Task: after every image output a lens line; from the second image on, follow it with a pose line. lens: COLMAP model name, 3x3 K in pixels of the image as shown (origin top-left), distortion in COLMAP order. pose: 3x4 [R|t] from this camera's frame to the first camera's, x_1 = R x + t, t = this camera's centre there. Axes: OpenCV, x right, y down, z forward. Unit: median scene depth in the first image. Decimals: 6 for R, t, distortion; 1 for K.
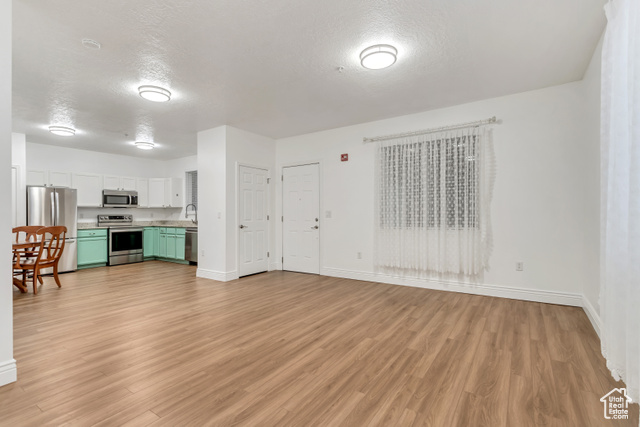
lens RADIAL K [[304.0, 0, 319.4], [0, 304.0, 215.1], [0, 0, 1]] dist [-0.002557, 0.000114]
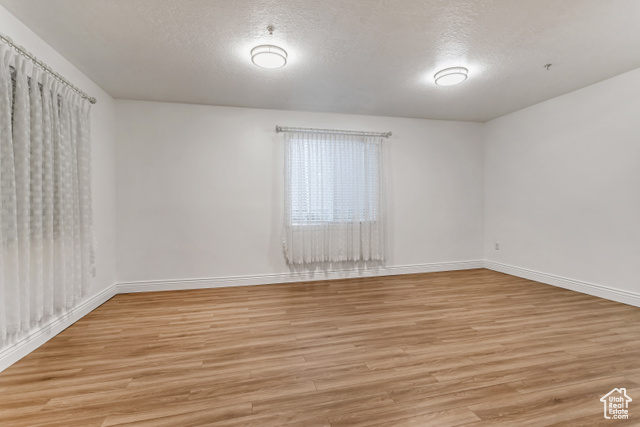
lens RADIAL K [[304.0, 0, 319.5], [0, 304.0, 211.9], [0, 0, 1]] dist [-0.002557, 0.000114]
pose [[-0.741054, 0.012061, 0.671338, -0.400503], [0.022940, 0.999710, 0.007362, -0.002656], [-0.671054, 0.020856, -0.741115, 1.066289]]
